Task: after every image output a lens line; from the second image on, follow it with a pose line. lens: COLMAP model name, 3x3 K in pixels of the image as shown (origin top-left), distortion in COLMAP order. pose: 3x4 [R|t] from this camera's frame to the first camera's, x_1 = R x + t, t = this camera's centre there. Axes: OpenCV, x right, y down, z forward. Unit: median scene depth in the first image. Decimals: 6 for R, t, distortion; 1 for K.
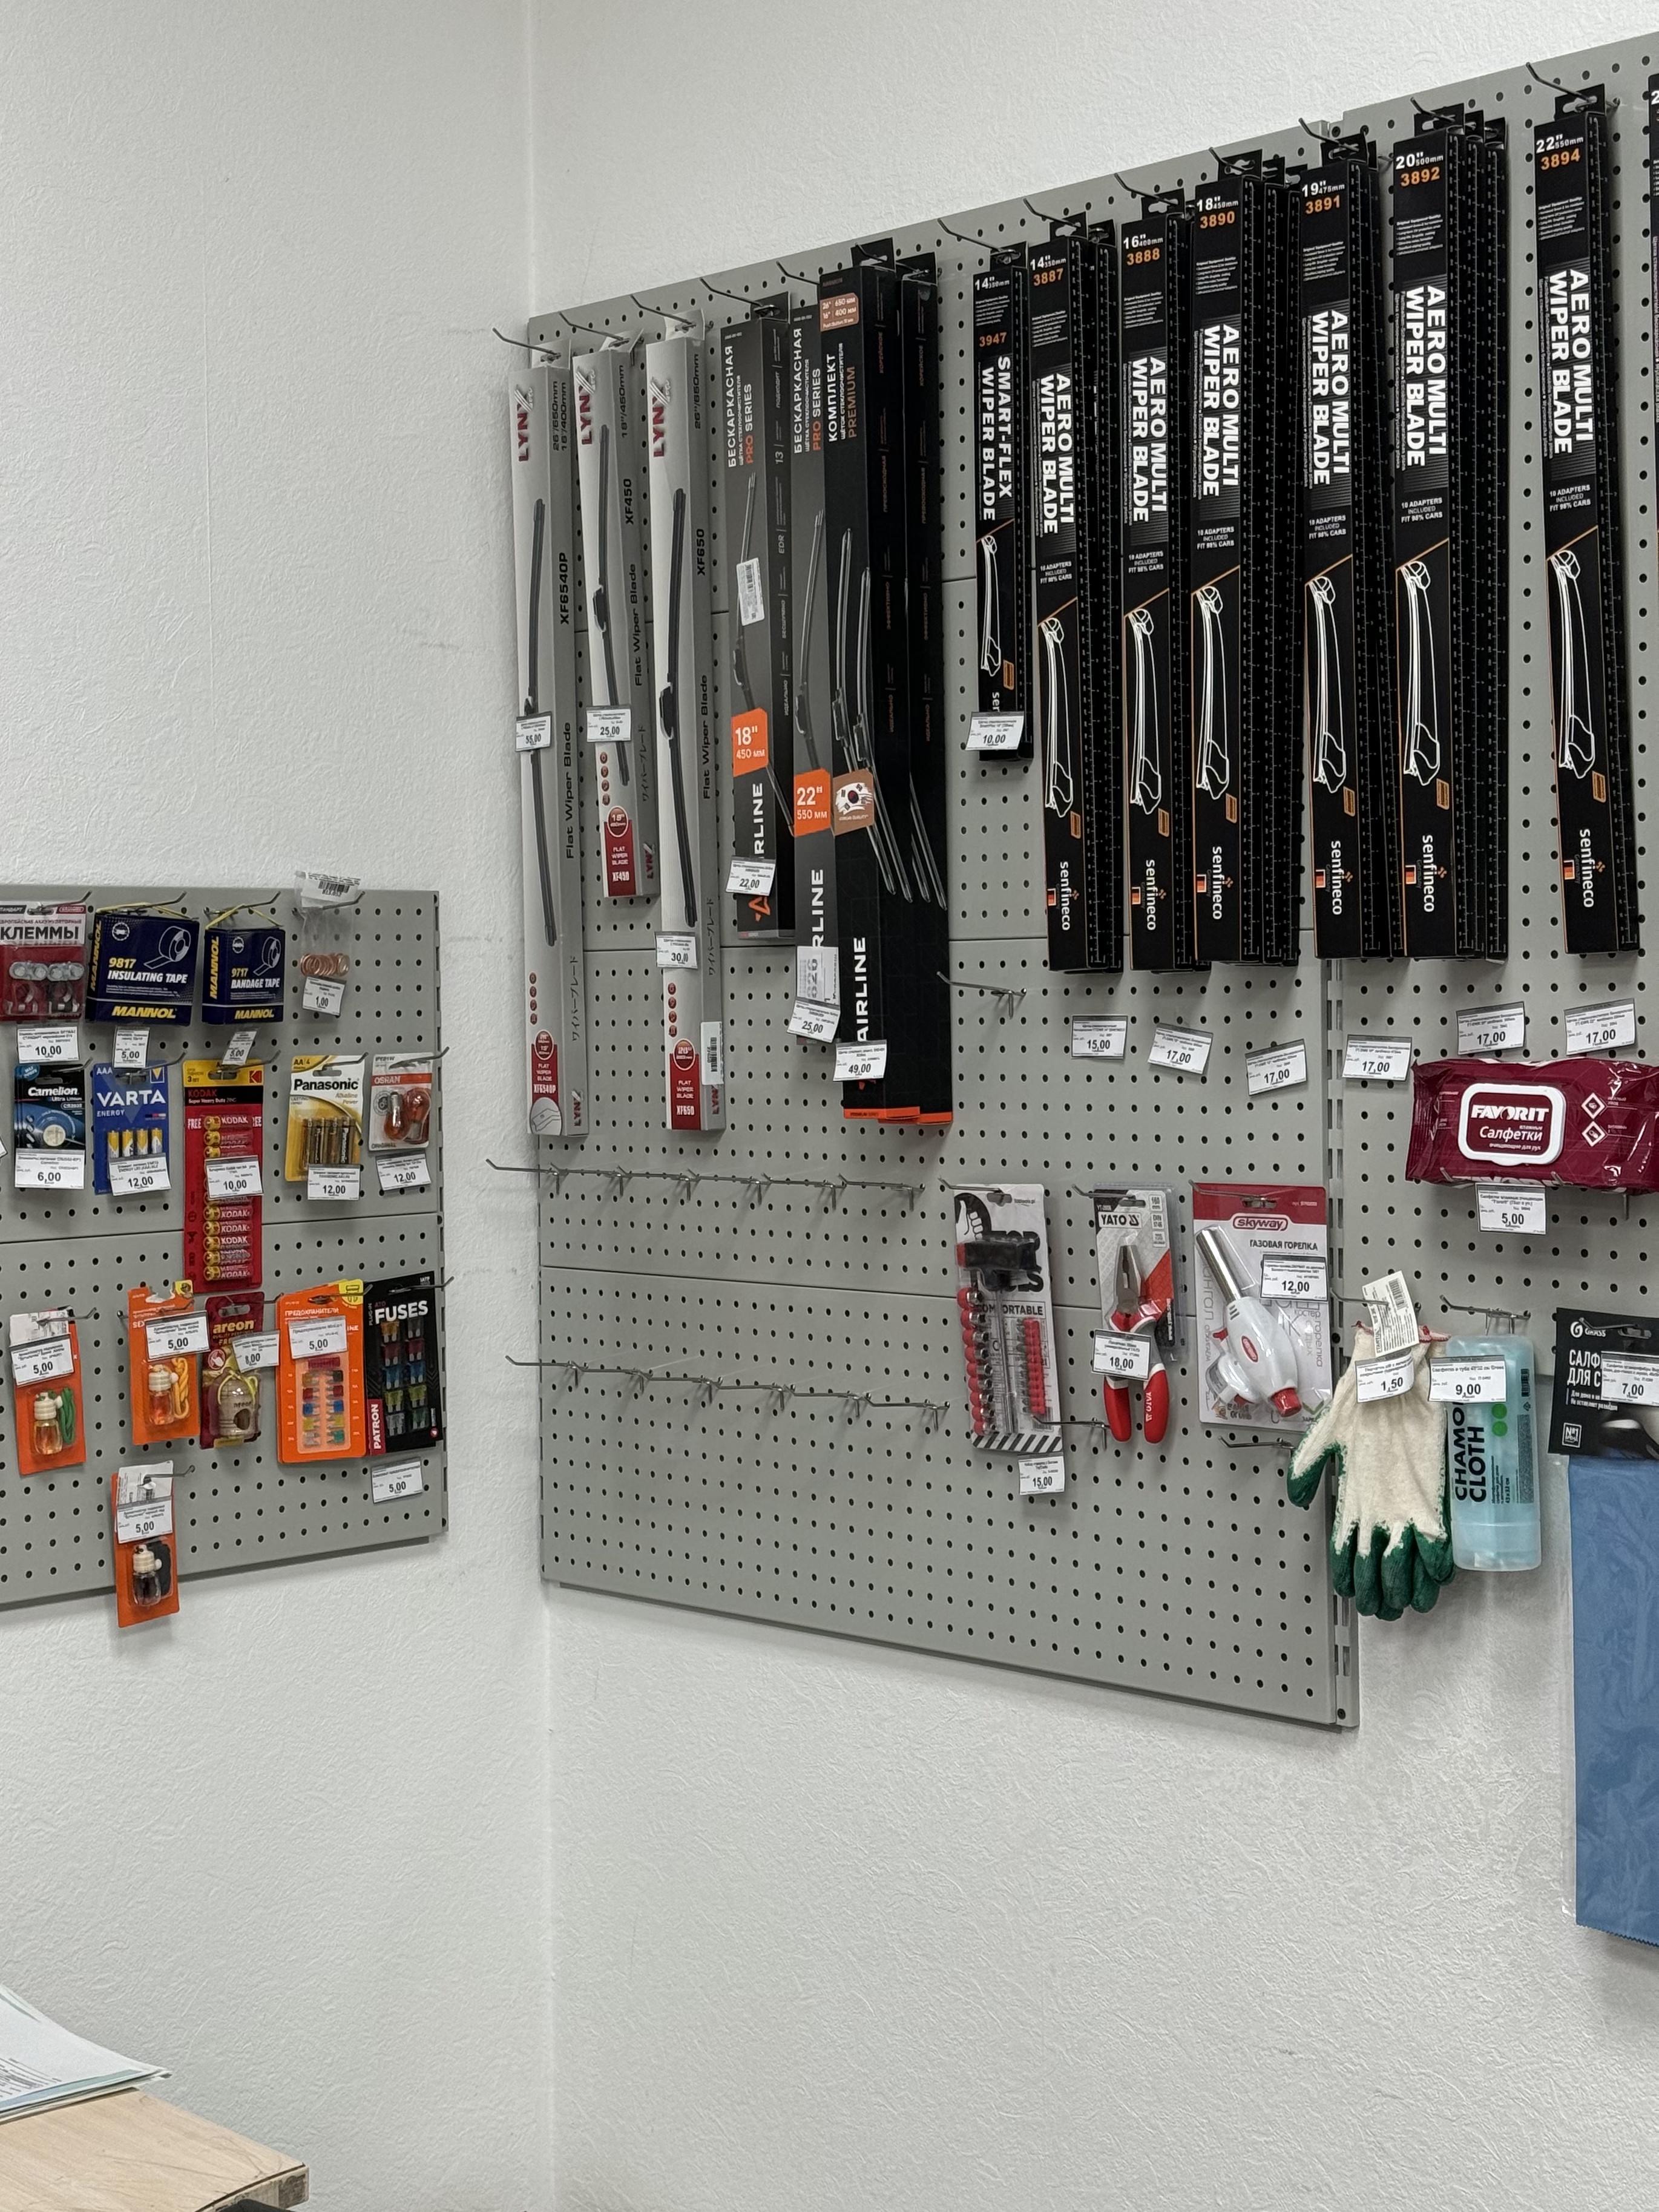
lens RADIAL K [[3121.9, 0, 829.5], [0, 3121.9, 1106.0], [0, 0, 1]] dist [0.118215, -0.012844]
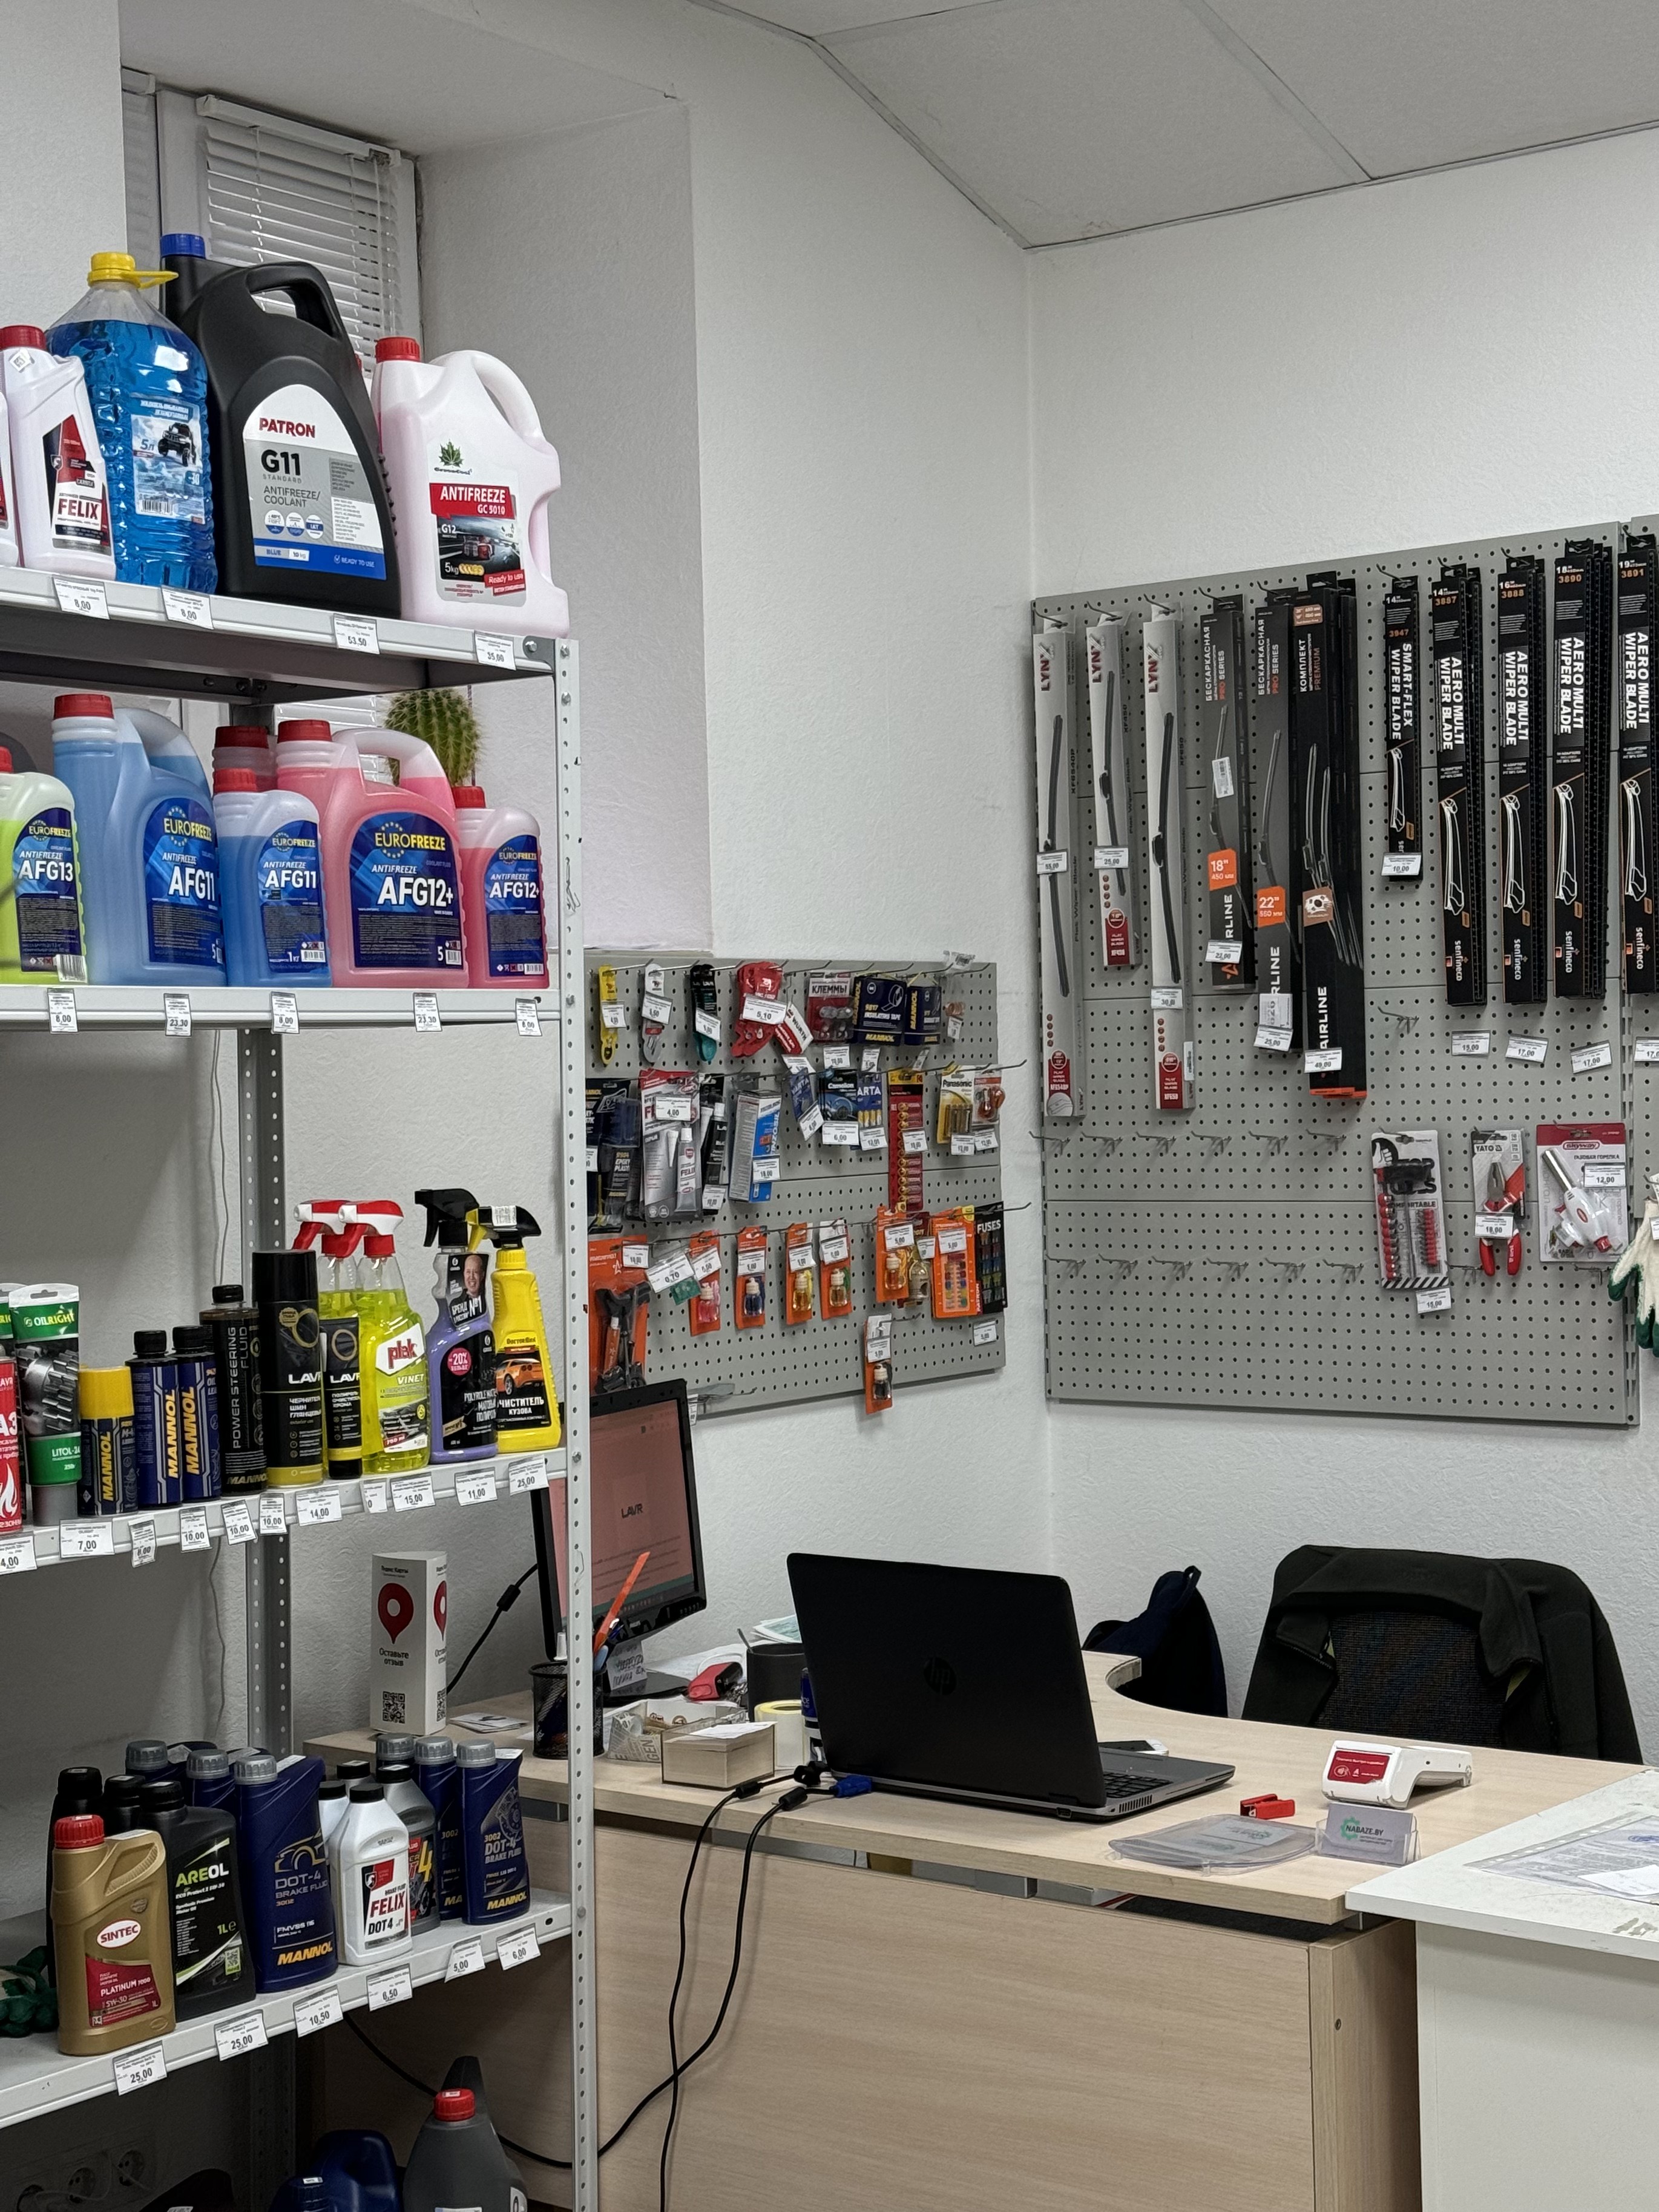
lens RADIAL K [[3290.0, 0, 830.5], [0, 3290.0, 1301.0], [0, 0, 1]] dist [0.129402, -0.017505]
pose [[0.982671, -0.023589, 0.183854, -0.570186], [0.018175, 0.999352, 0.031076, 0.054217], [-0.184467, -0.027196, 0.982462, -0.694253]]
